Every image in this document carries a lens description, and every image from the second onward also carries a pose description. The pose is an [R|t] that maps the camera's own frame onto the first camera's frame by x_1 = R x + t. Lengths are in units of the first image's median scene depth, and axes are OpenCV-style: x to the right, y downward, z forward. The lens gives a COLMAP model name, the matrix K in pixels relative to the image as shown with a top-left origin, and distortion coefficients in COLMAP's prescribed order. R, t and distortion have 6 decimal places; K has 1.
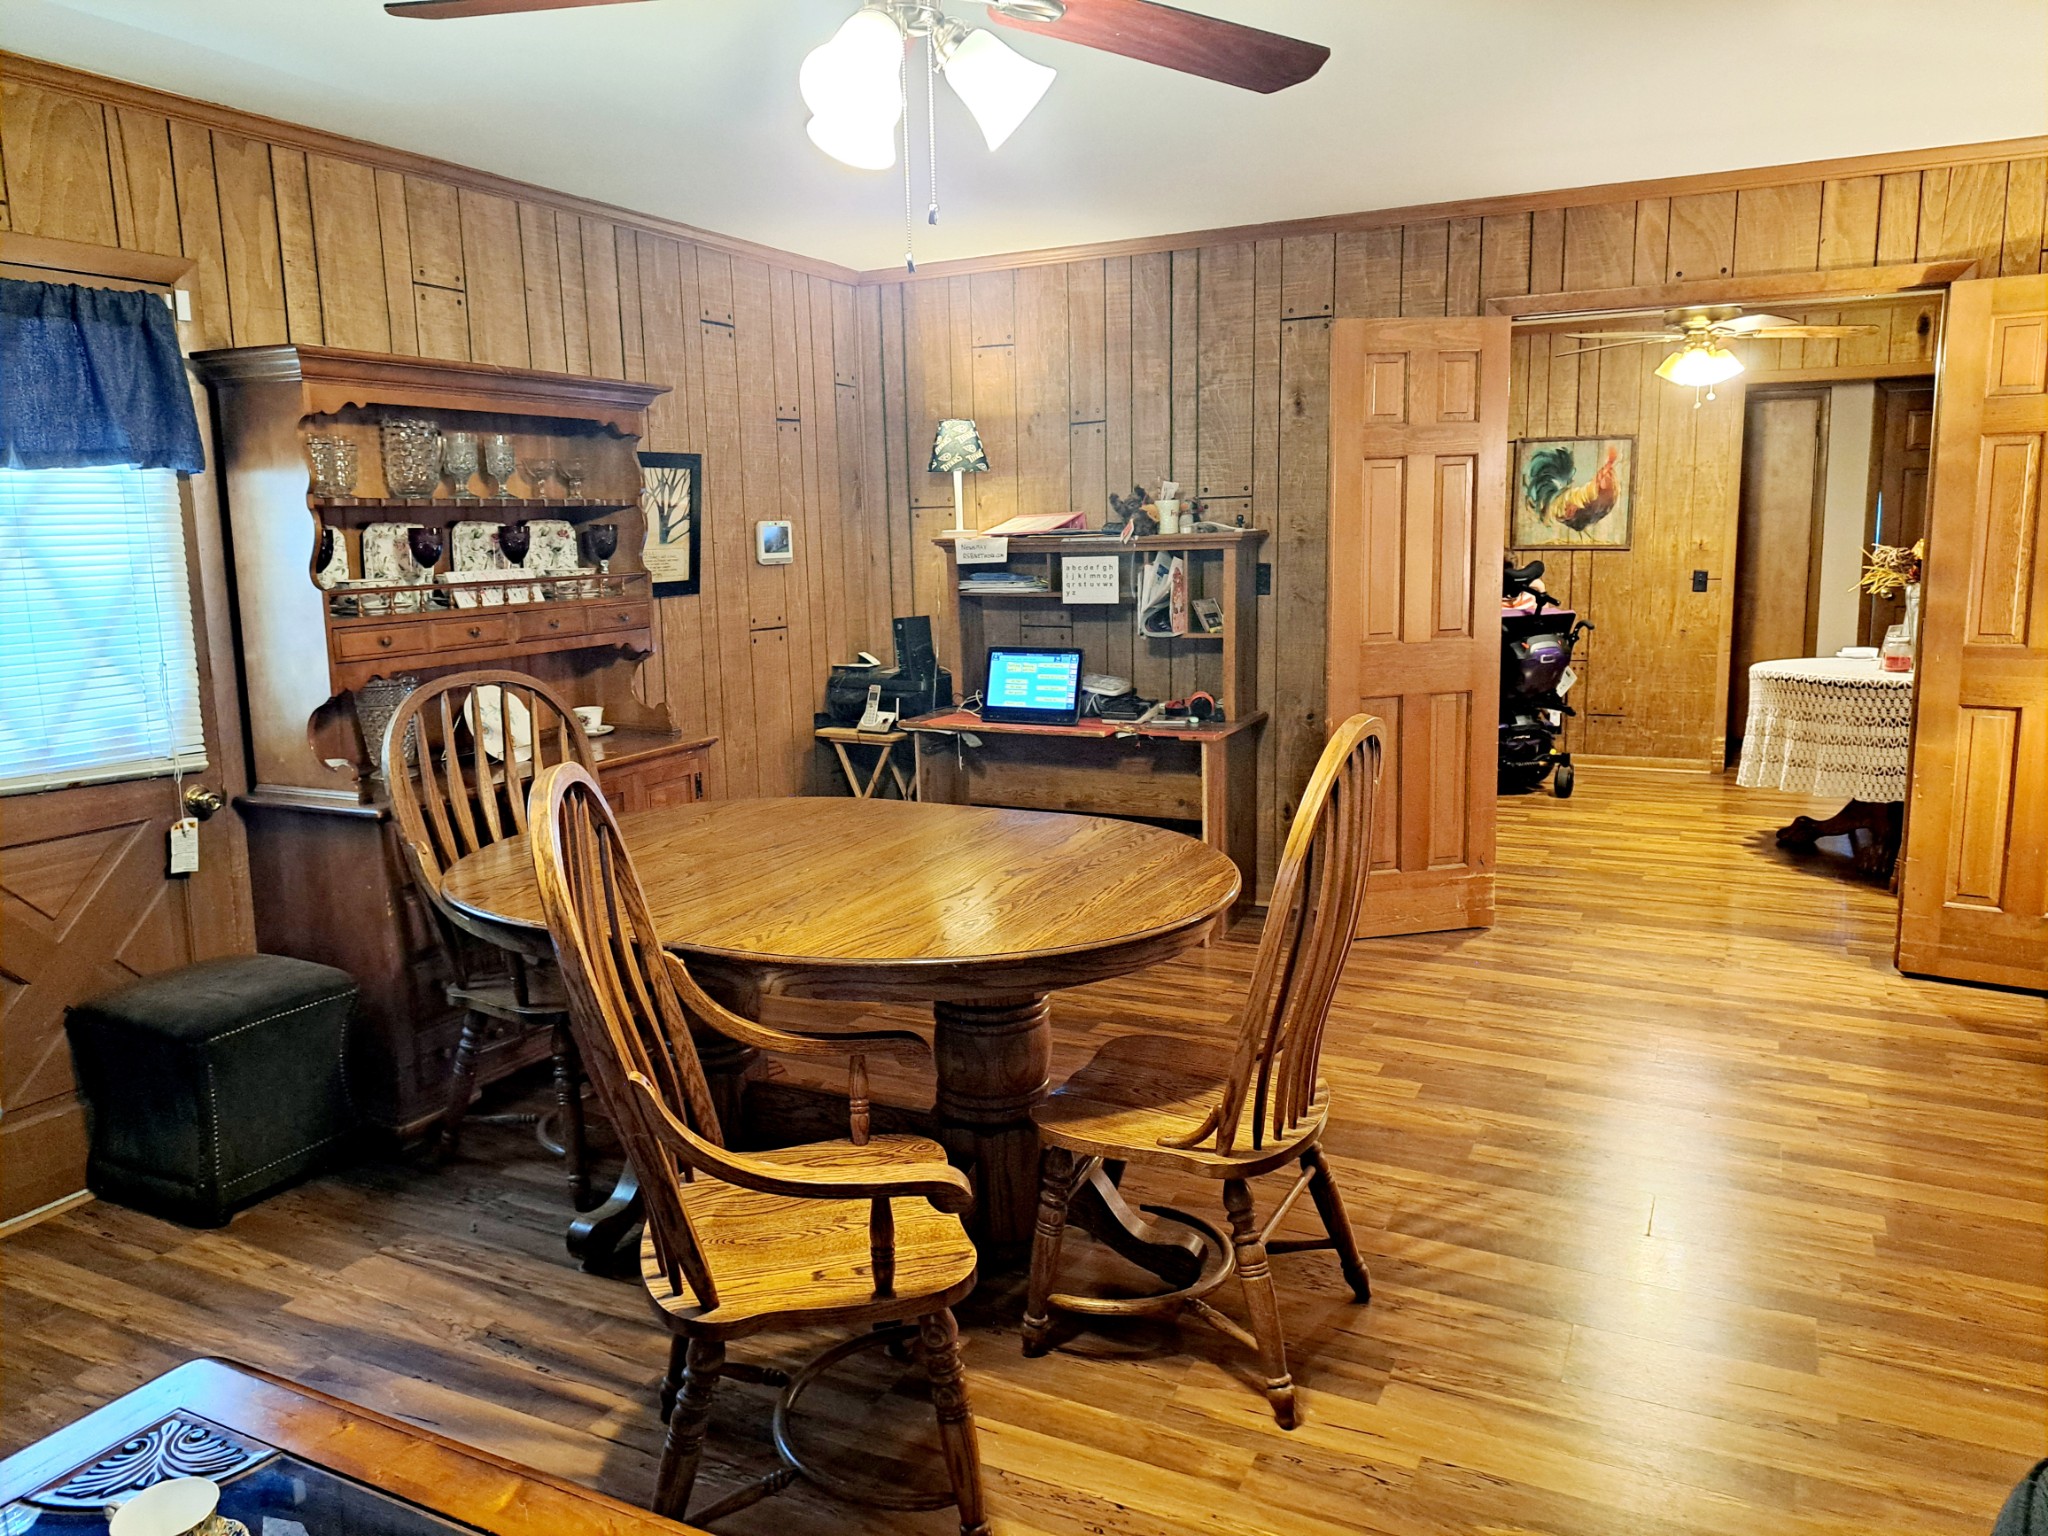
lens RADIAL K [[1466.1, 0, 1028.3], [0, 1466.1, 757.2], [0, 0, 1]] dist [0.055955, -0.068777]
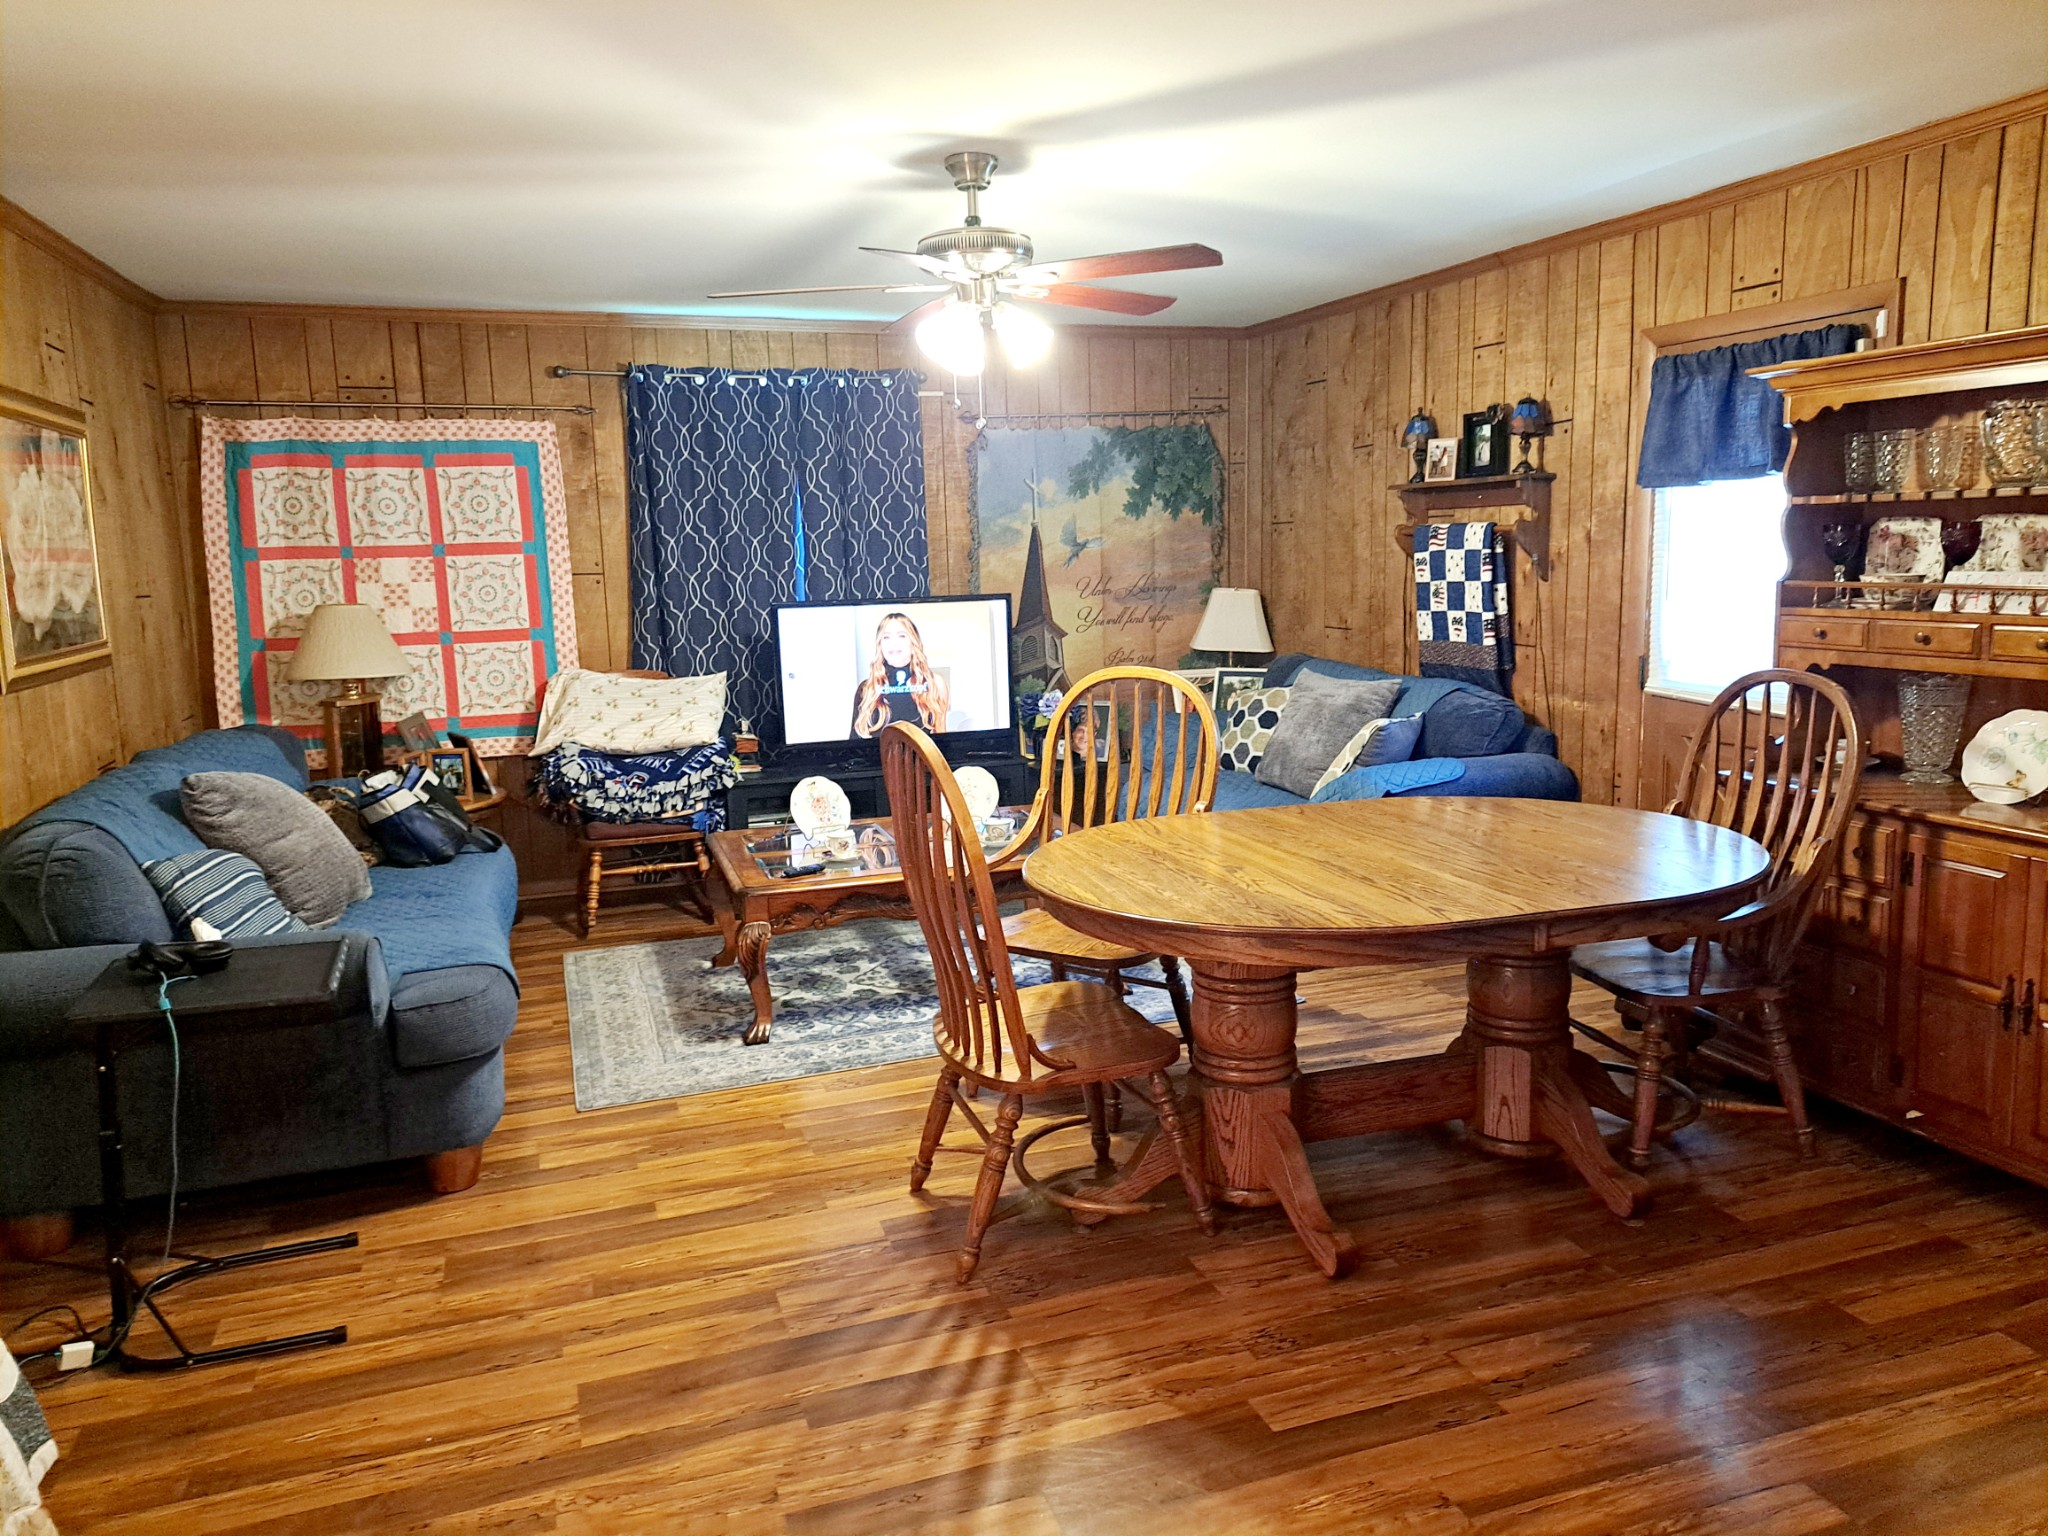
lens RADIAL K [[1466.1, 0, 1028.3], [0, 1466.1, 757.2], [0, 0, 1]] dist [0.055955, -0.068777]
pose [[-0.698407, 0.153522, -0.699041, 0.819264], [-0.070480, 0.957222, 0.280638, -0.287852], [0.712222, 0.245268, -0.657711, 1.517815]]
